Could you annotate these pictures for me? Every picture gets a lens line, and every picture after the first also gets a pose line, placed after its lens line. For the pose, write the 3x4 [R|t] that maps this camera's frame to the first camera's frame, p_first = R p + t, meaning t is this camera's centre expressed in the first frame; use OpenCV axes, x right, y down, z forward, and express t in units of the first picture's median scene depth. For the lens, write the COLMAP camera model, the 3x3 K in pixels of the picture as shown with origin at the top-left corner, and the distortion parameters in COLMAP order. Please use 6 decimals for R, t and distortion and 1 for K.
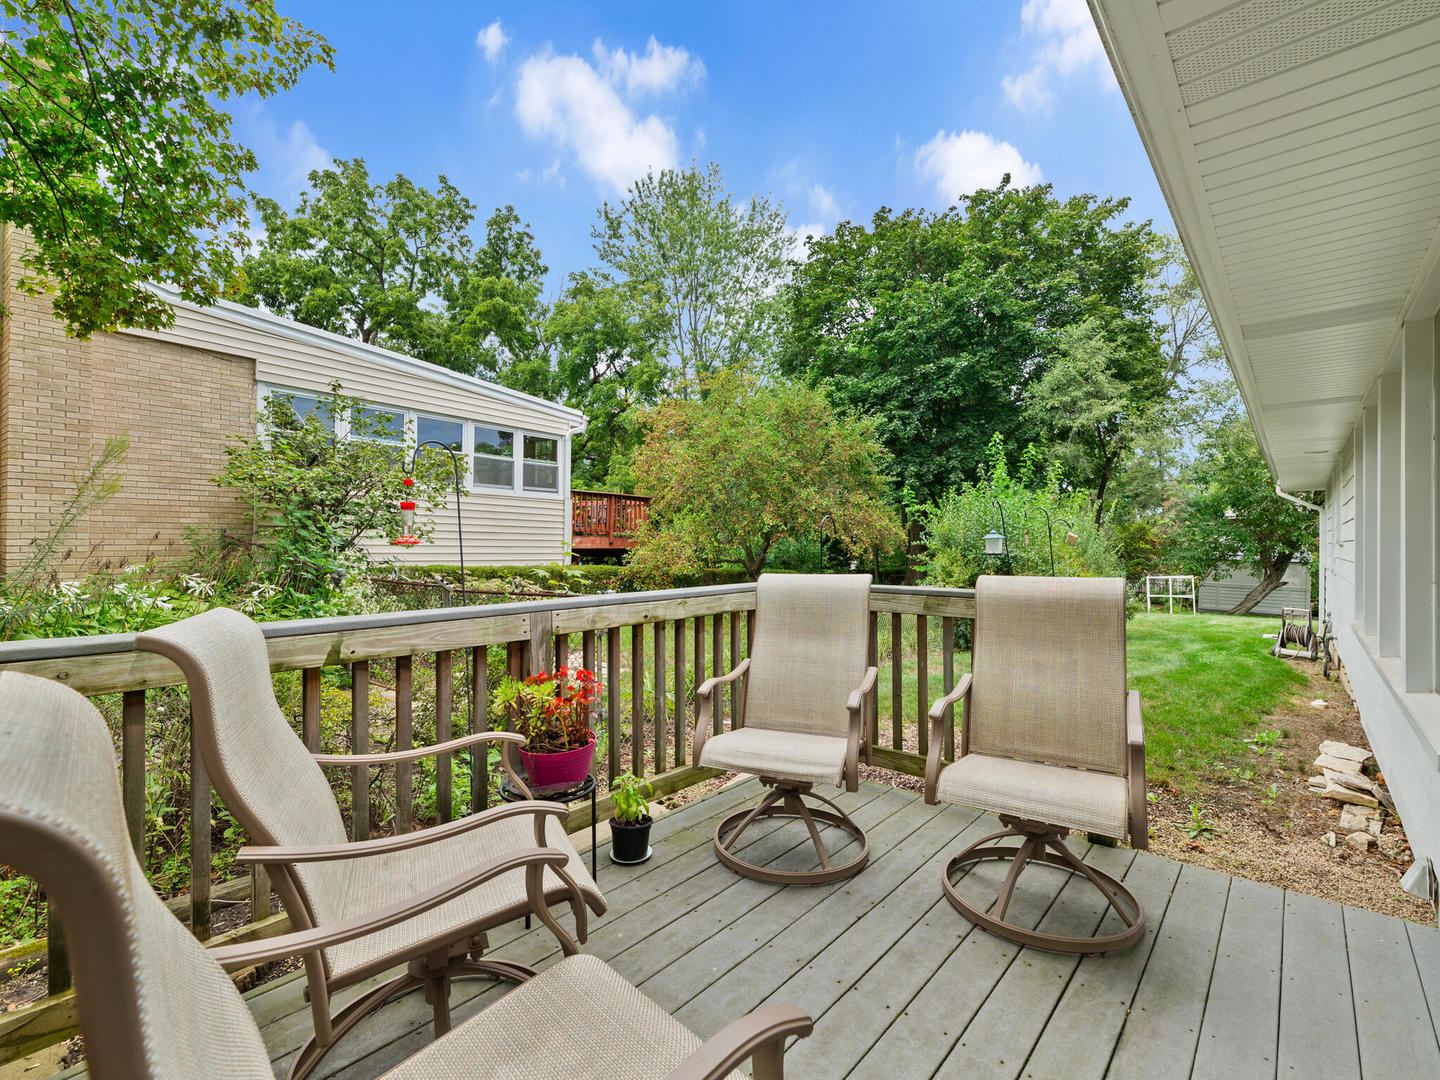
lens RADIAL K [[665.7, 0, 719.9], [0, 665.7, 535.4], [0, 0, 1]] dist [-0.000906, -0.000320]
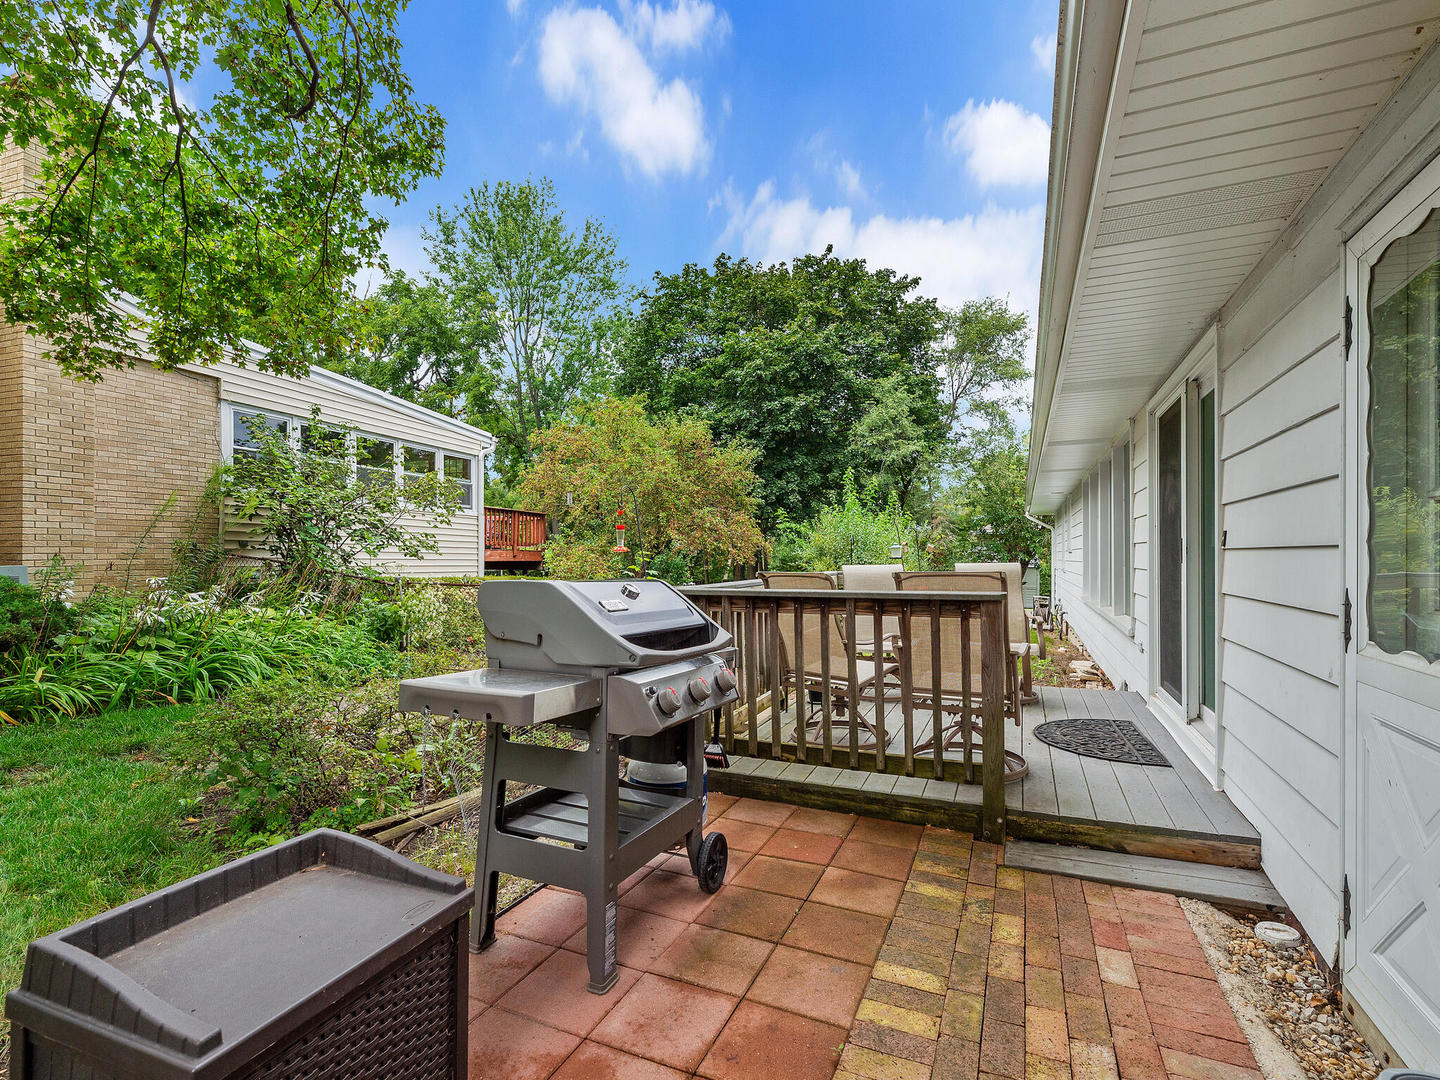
lens RADIAL K [[682.5, 0, 722.5], [0, 682.5, 546.5], [0, 0, 1]] dist [-0.003182, -0.000317]
pose [[0.953590, -0.002717, 0.301096, -0.134365], [0.003837, 0.999988, -0.003128, 0.000814], [-0.301084, 0.004138, 0.953589, -0.116521]]
